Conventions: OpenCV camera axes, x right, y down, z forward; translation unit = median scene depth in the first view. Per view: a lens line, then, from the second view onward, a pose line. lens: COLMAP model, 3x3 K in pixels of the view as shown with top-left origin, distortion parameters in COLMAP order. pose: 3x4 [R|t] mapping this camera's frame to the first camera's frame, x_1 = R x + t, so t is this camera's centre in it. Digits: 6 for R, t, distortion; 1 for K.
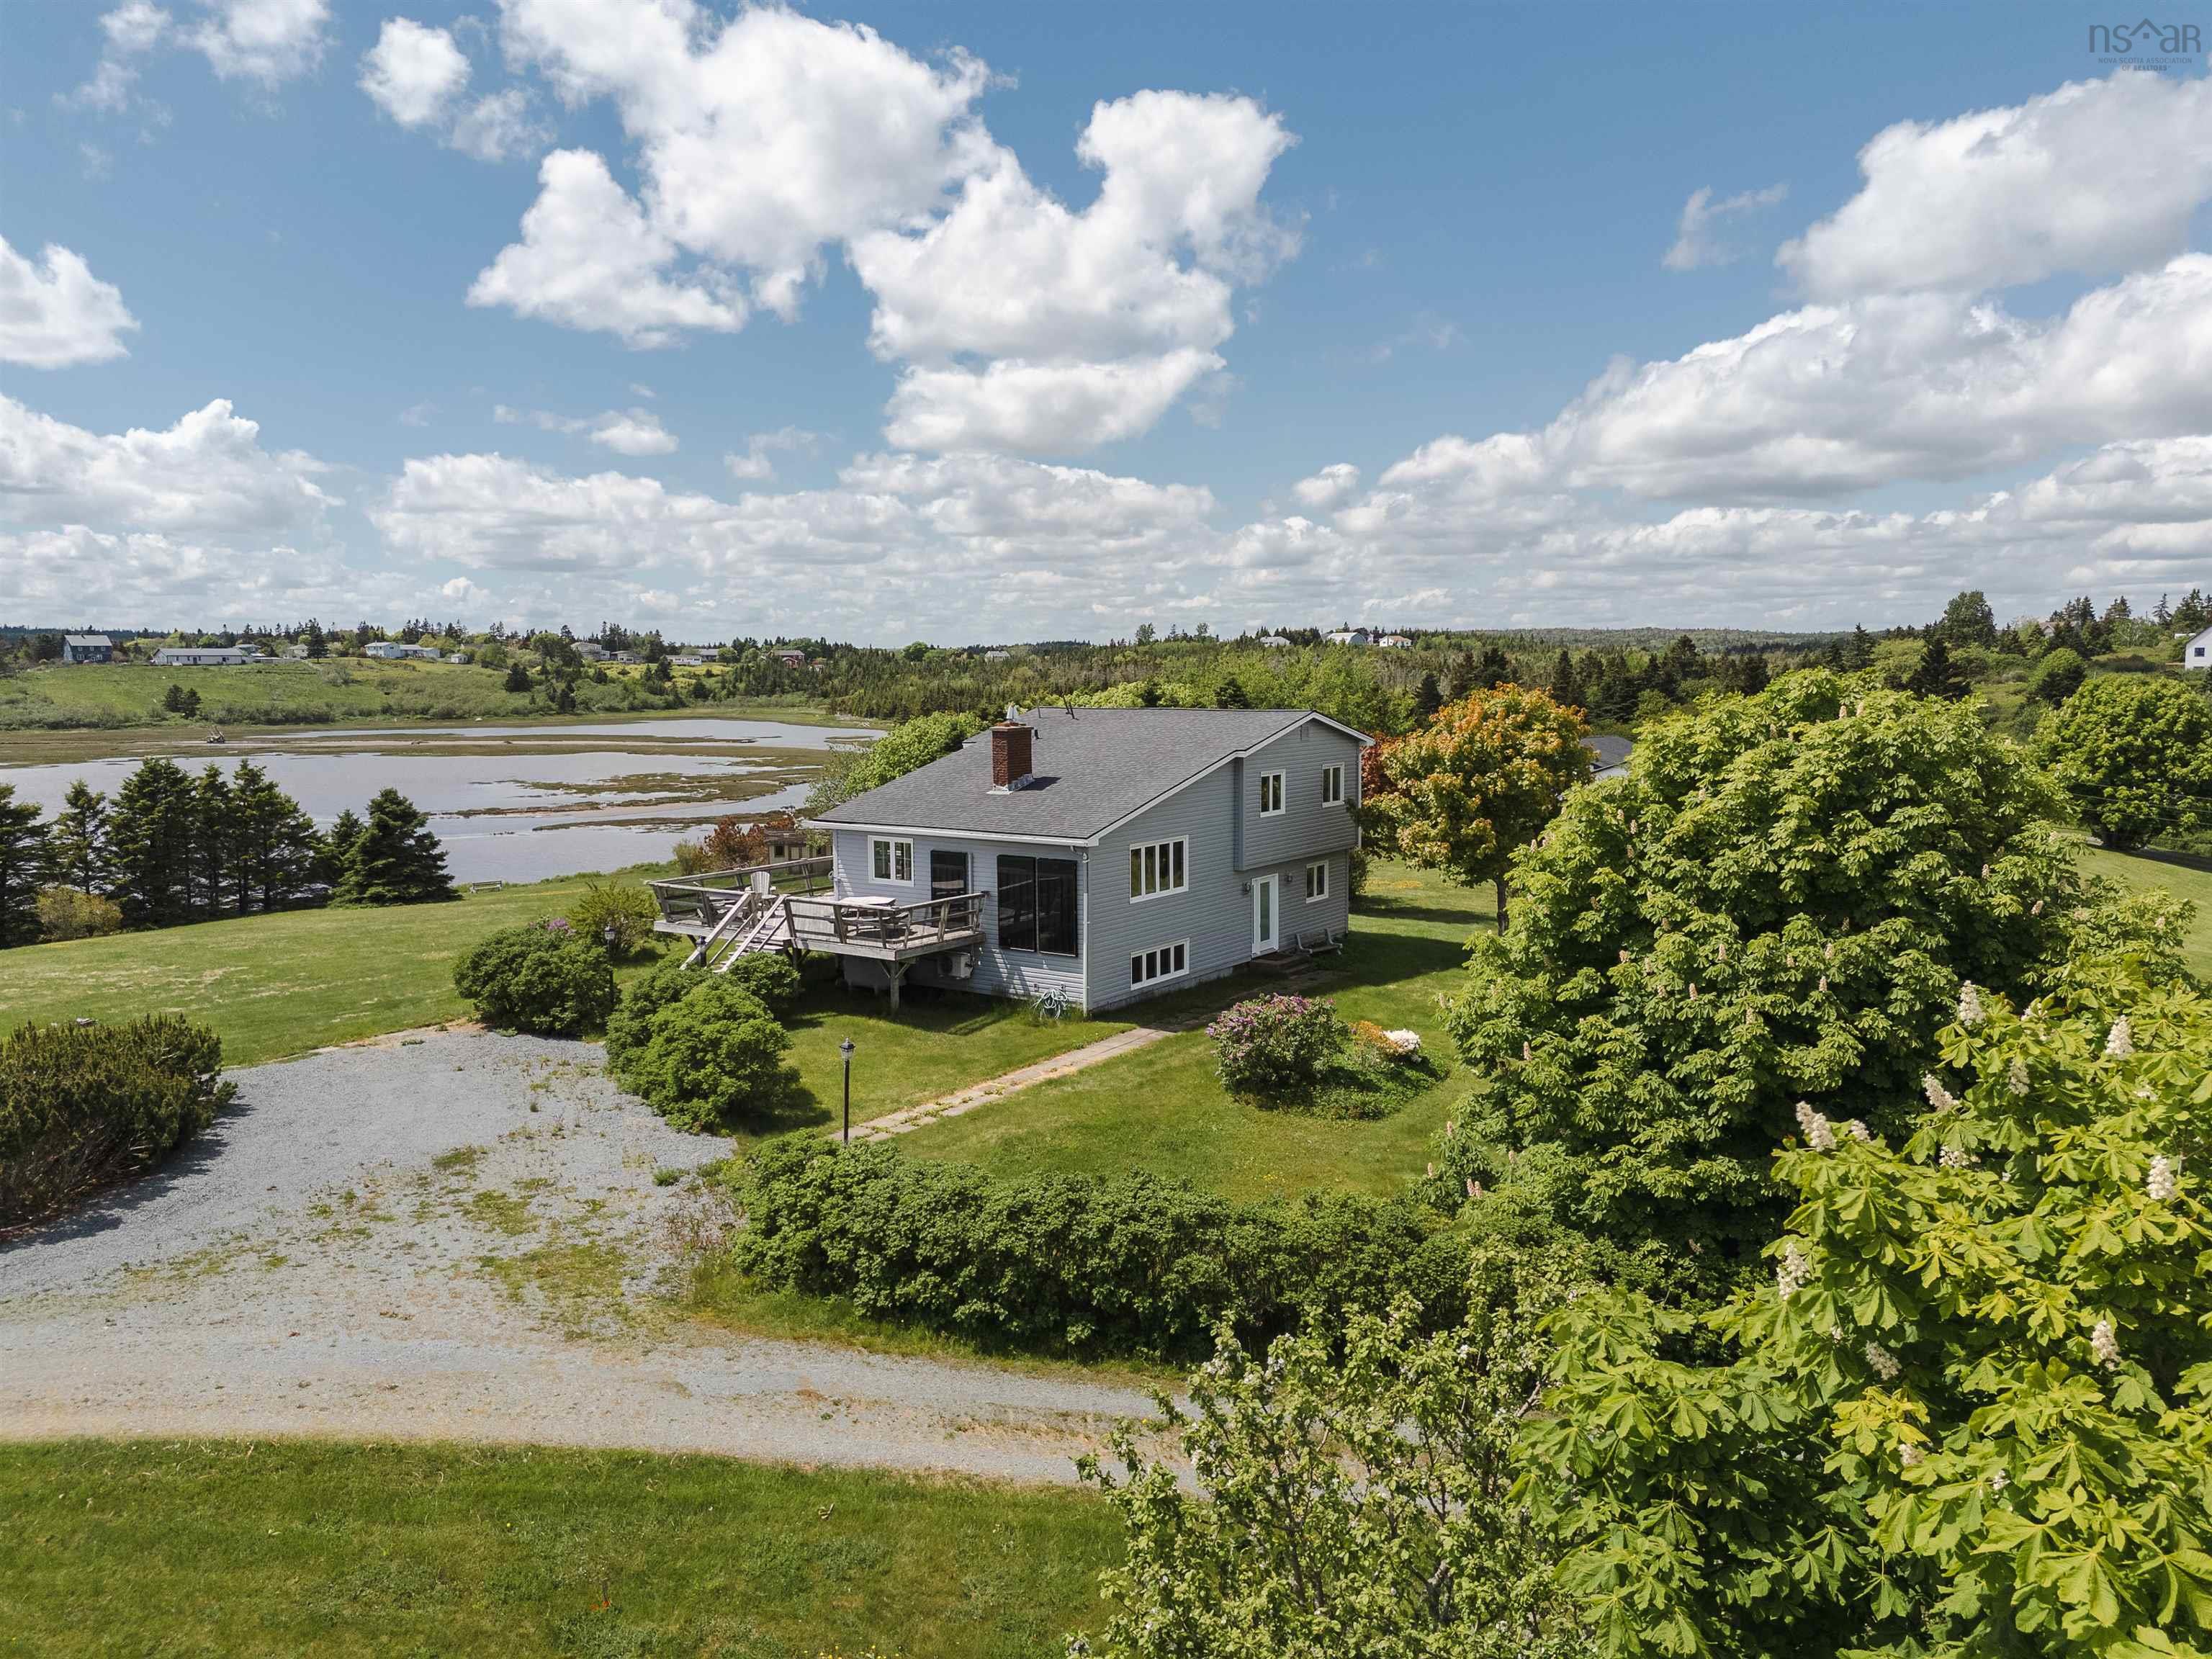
lens RADIAL K [[1586.9, 0, 1106.0], [0, 1586.9, 829.5], [0, 0, 1]] dist [0.102004, -0.109092]
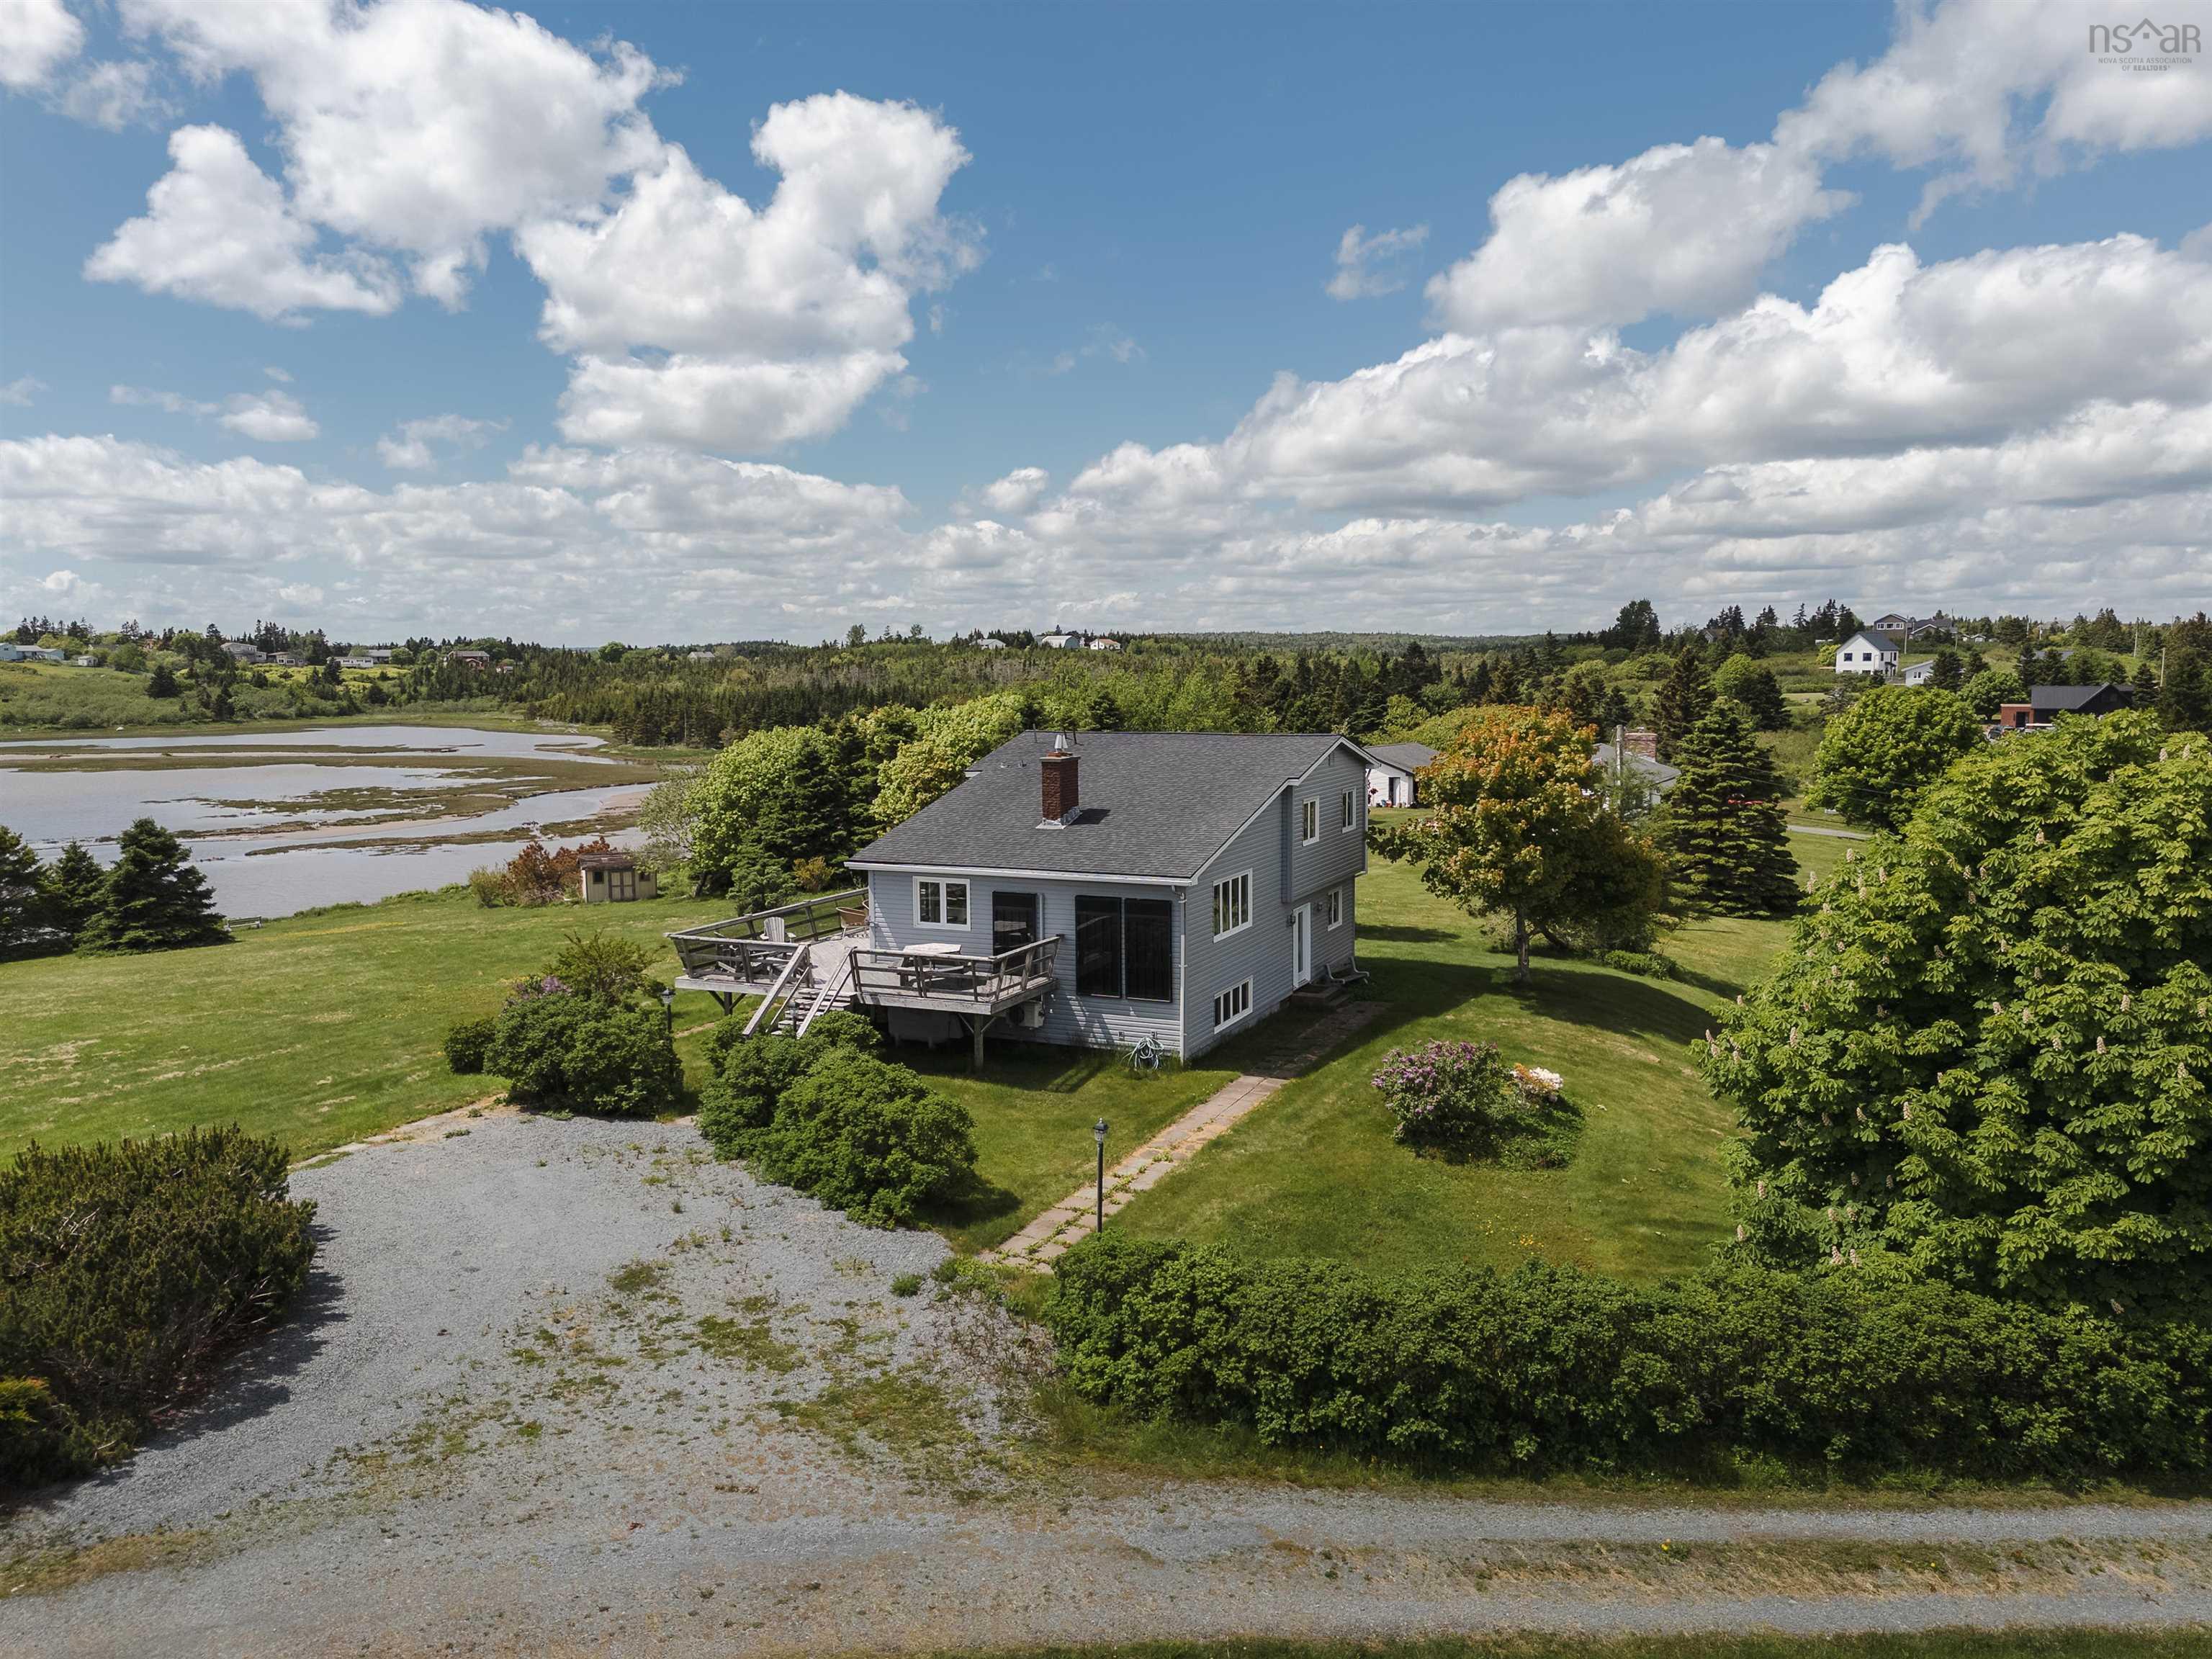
lens RADIAL K [[1586.9, 0, 1106.0], [0, 1586.9, 829.5], [0, 0, 1]] dist [0.102004, -0.109092]
pose [[0.983213, -0.020016, 0.181361, -0.206084], [0.020224, 0.999795, 0.000703, -0.022007], [-0.181338, 0.002976, 0.983416, 0.068413]]
